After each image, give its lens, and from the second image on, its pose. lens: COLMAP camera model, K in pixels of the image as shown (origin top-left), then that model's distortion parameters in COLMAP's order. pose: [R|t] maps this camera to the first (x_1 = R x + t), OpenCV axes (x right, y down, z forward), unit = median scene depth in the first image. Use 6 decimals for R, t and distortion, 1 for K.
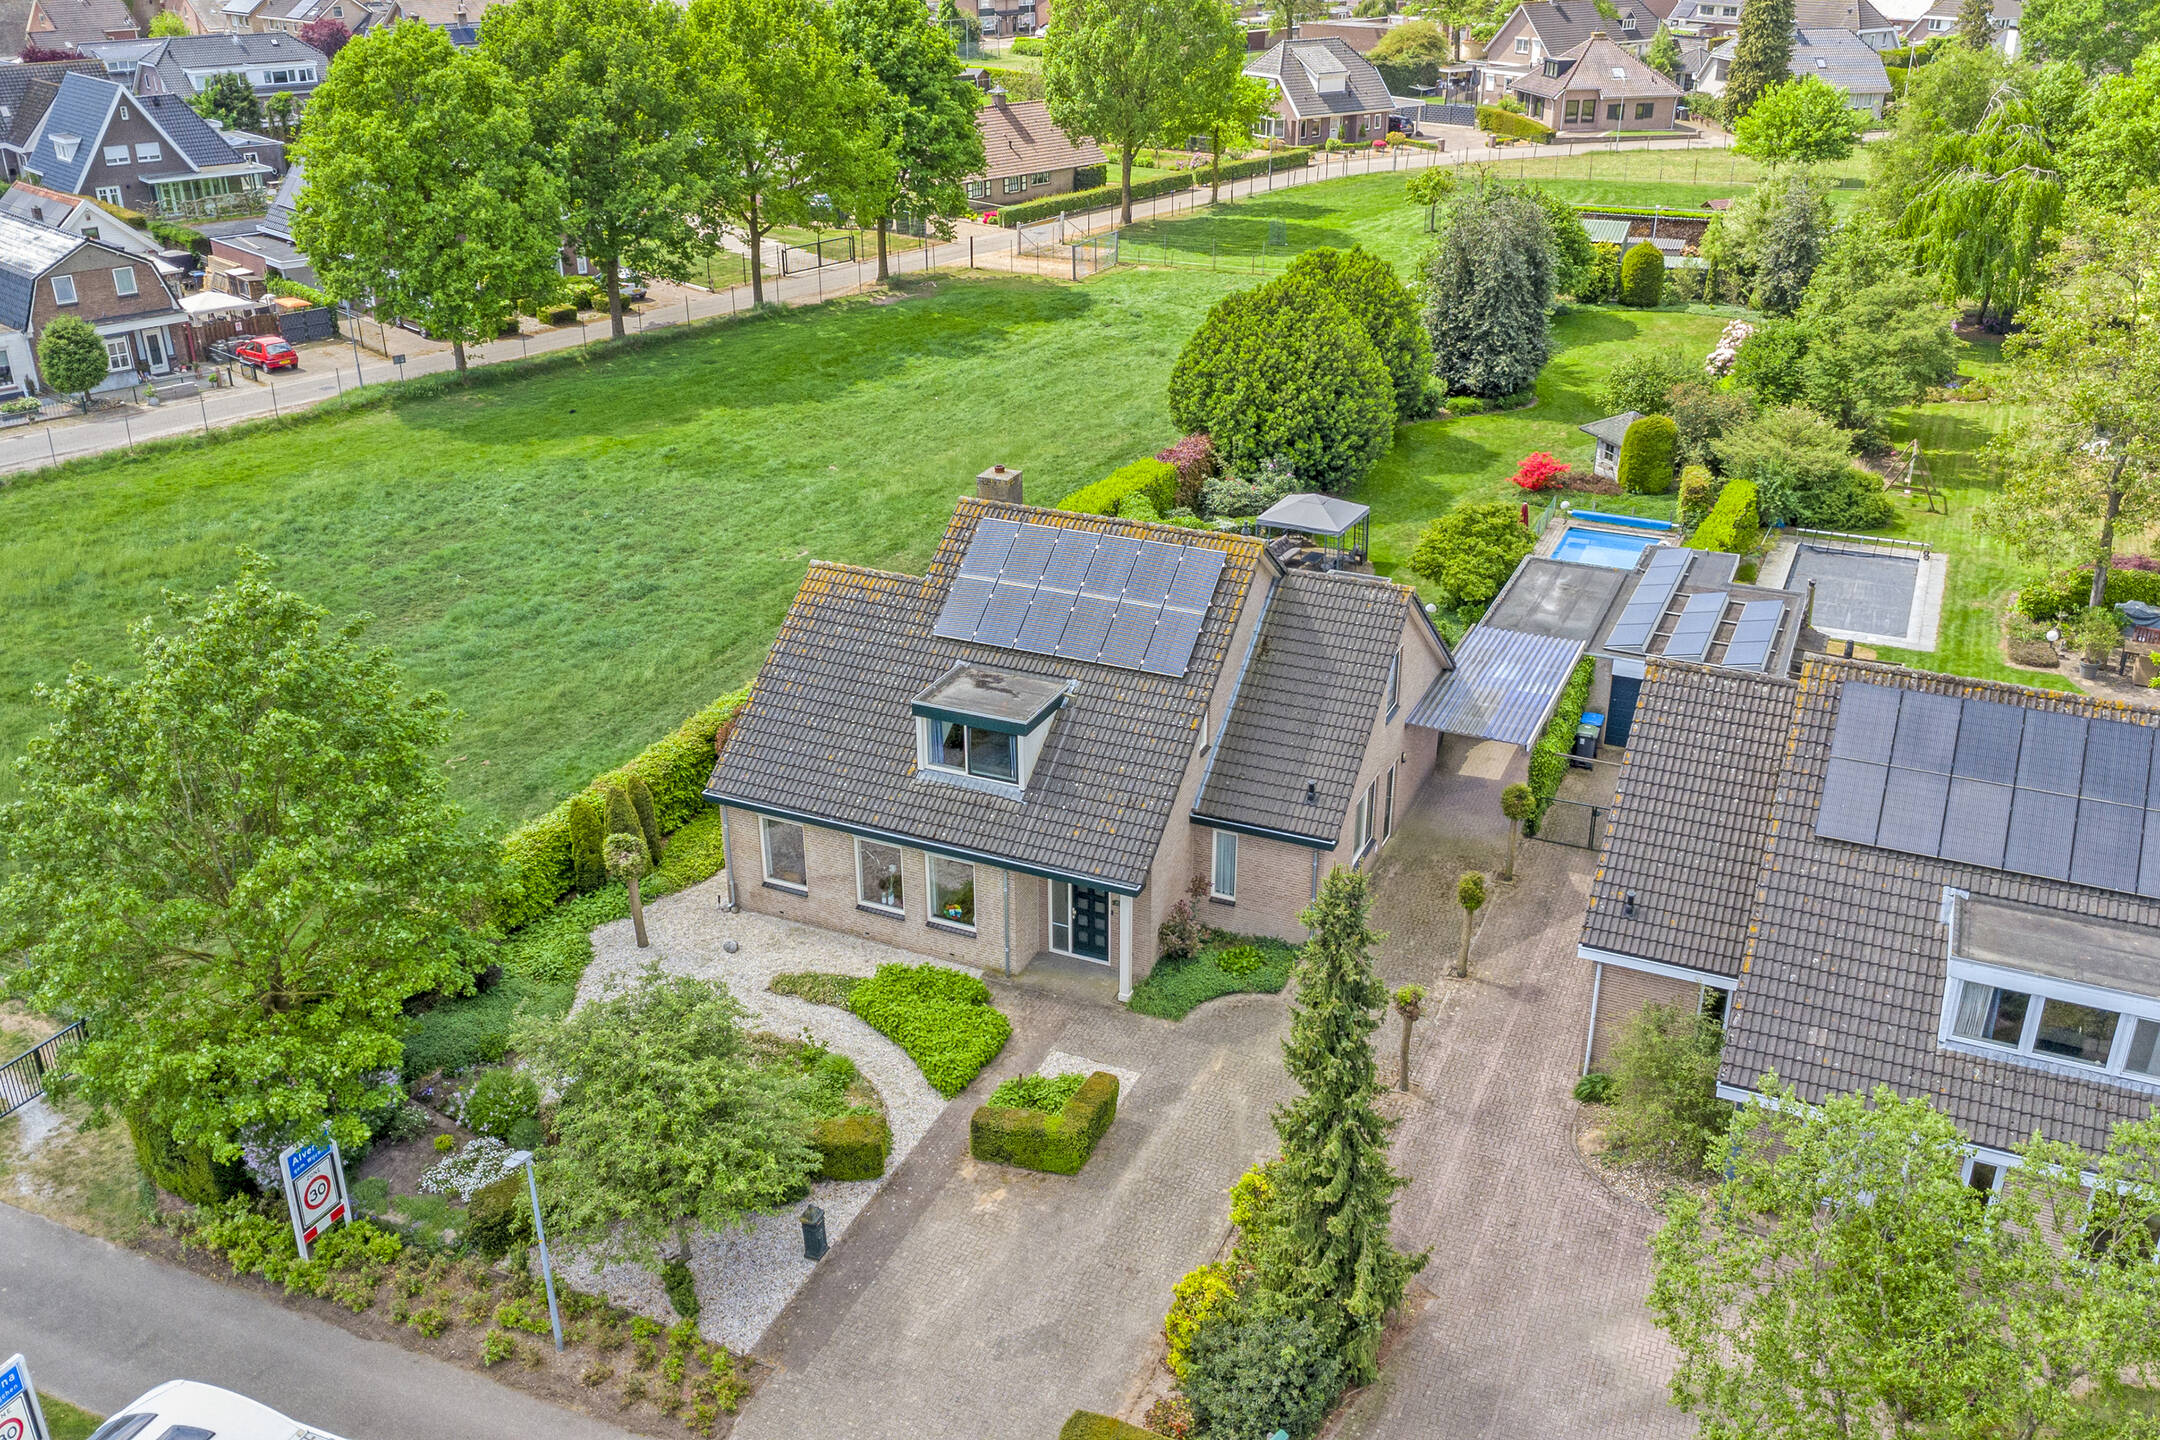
lens RADIAL K [[1864.2, 0, 1071.9], [0, 1864.2, 649.9], [0, 0, 1]] dist [0.025540, -0.003385]
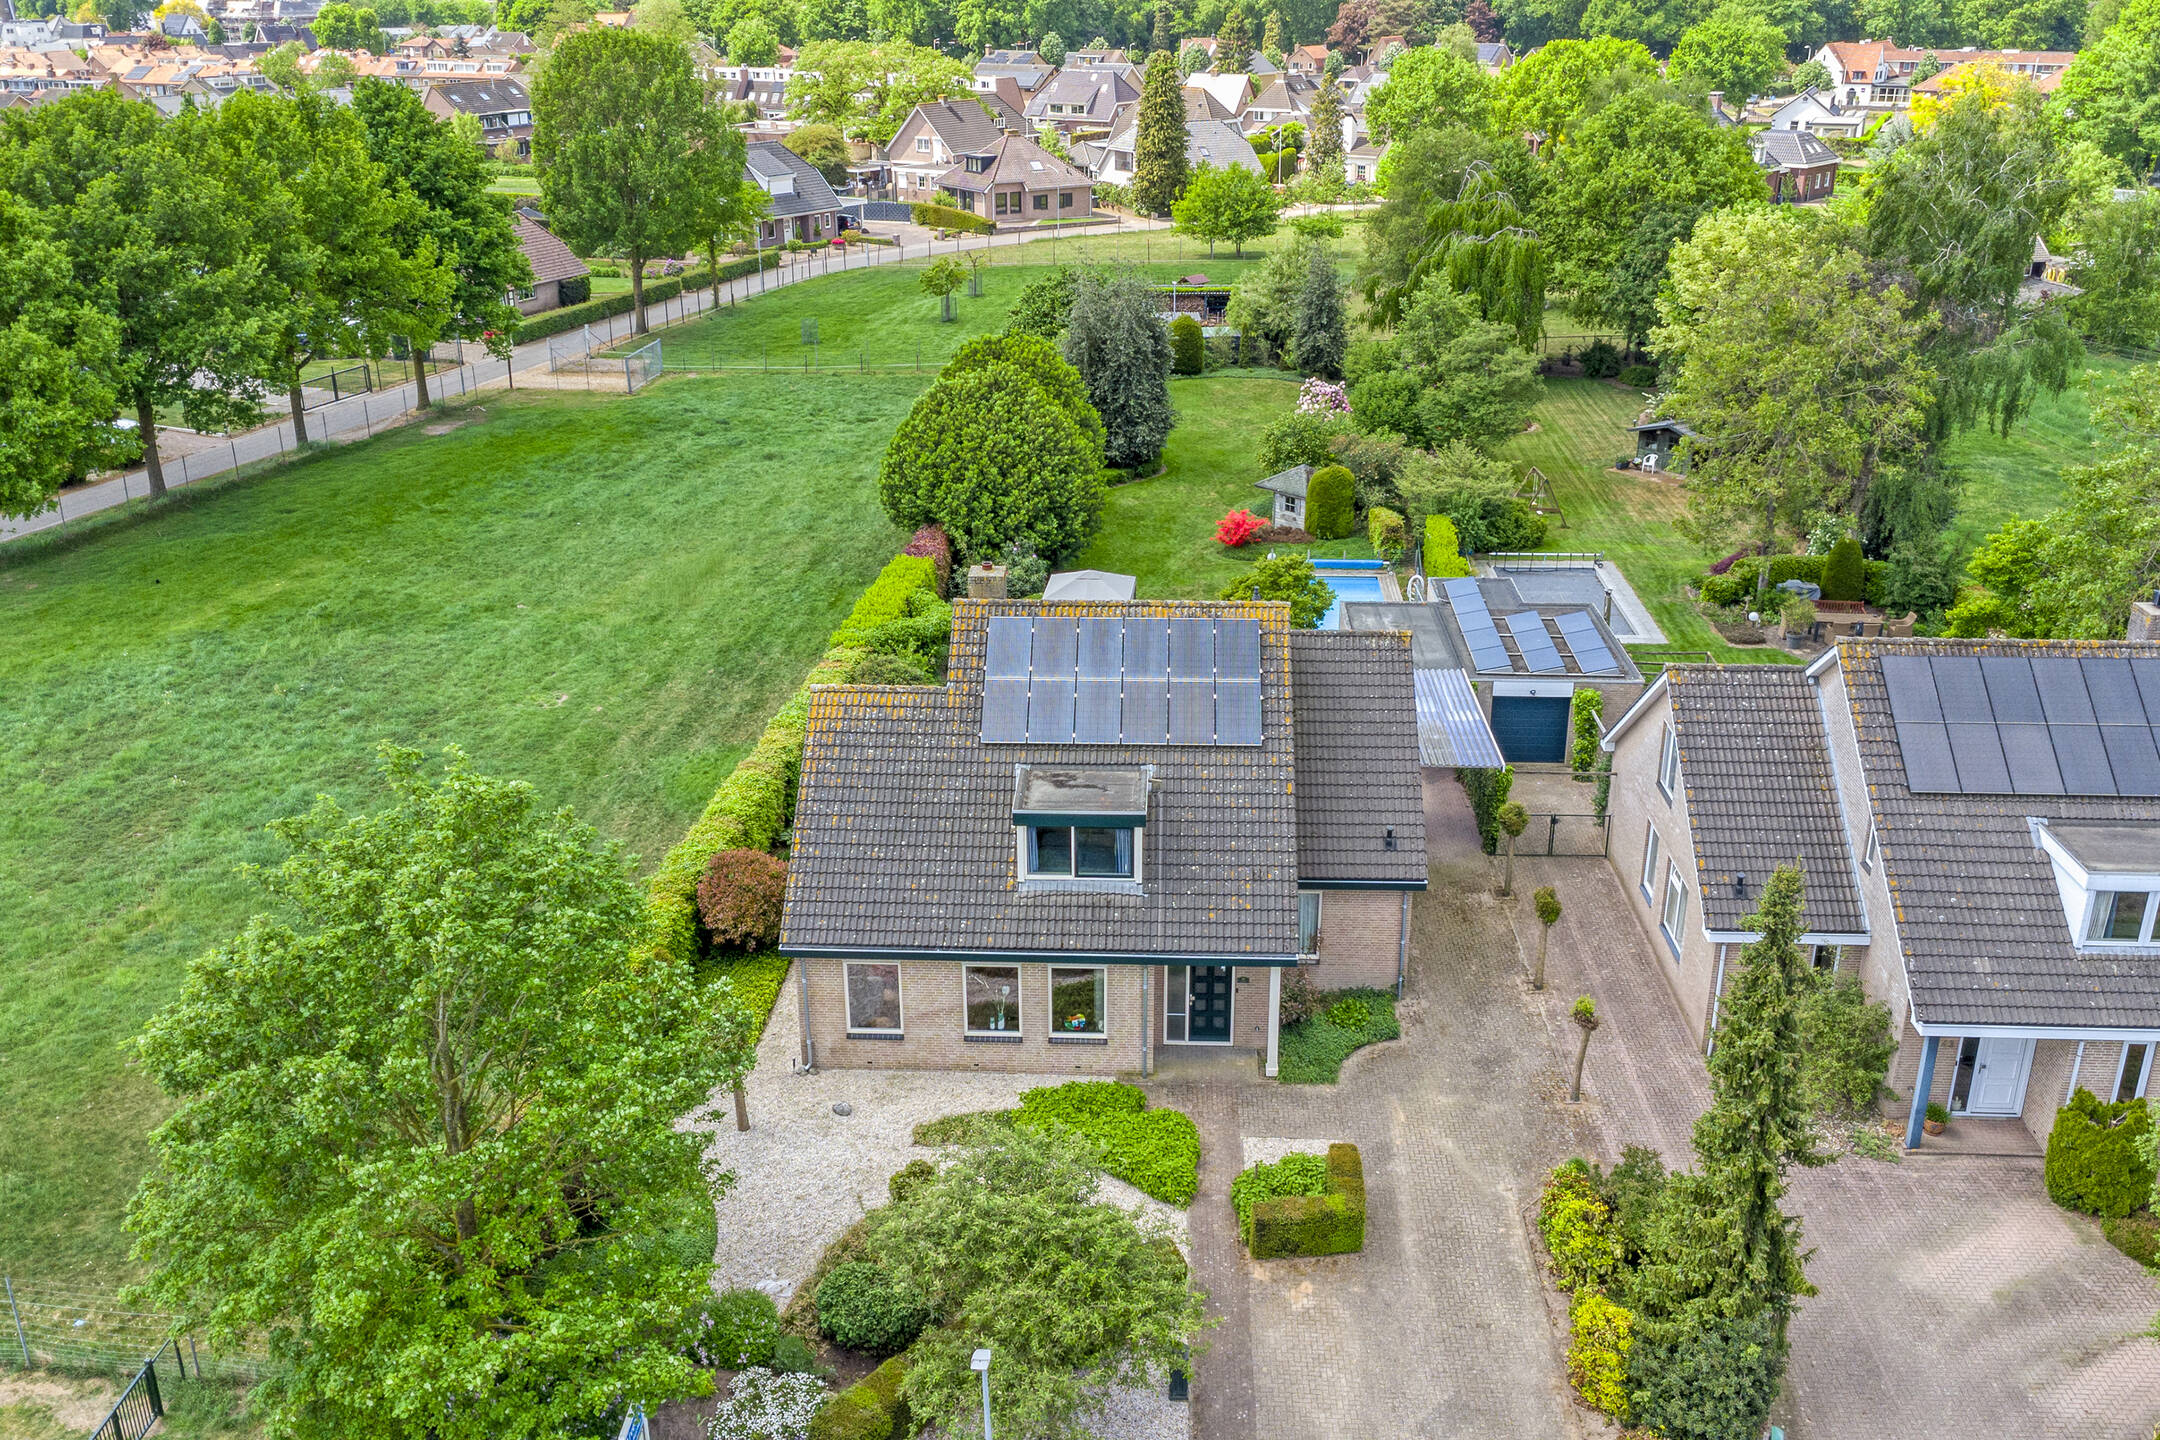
lens RADIAL K [[1848.5, 0, 1073.5], [0, 1848.5, 675.6], [0, 0, 1]] dist [0.023738, -0.010816]
pose [[0.929819, -0.131962, 0.343545, -0.180093], [0.144901, 0.989372, -0.012144, -0.012139], [-0.338291, 0.061072, 0.939058, 0.046666]]
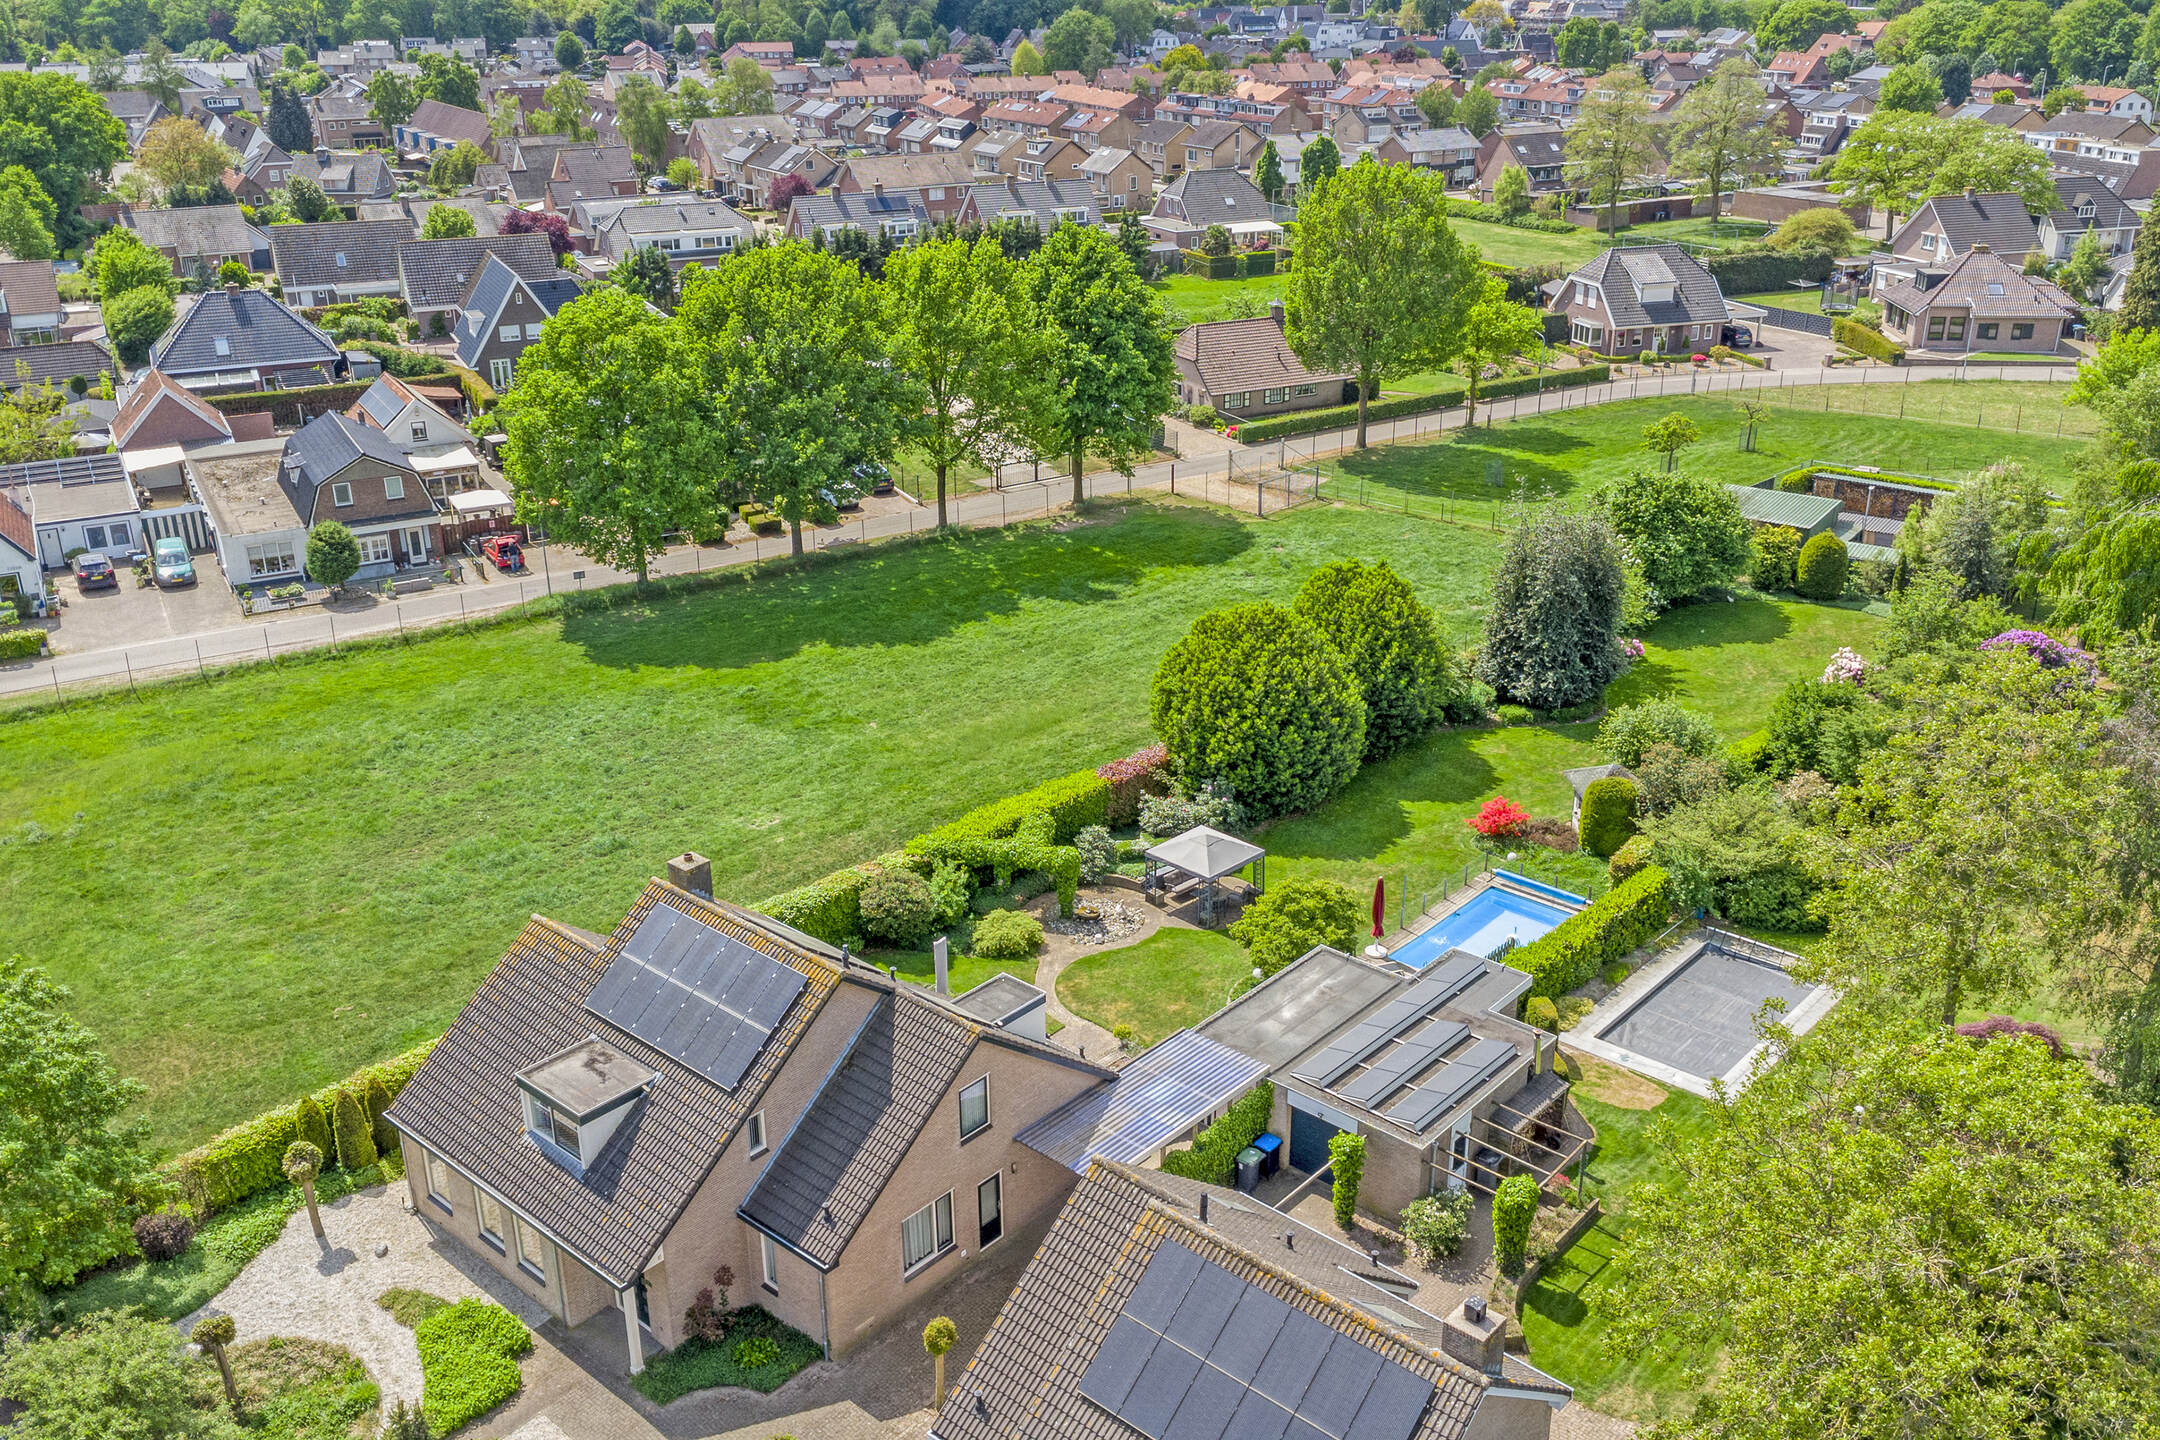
lens RADIAL K [[1848.5, 0, 1073.5], [0, 1848.5, 675.6], [0, 0, 1]] dist [0.023738, -0.010816]
pose [[0.956407, 0.100120, -0.274337, 0.258467], [-0.107639, 0.994112, -0.012454, -0.116375], [0.271475, 0.041440, 0.961553, -0.009675]]
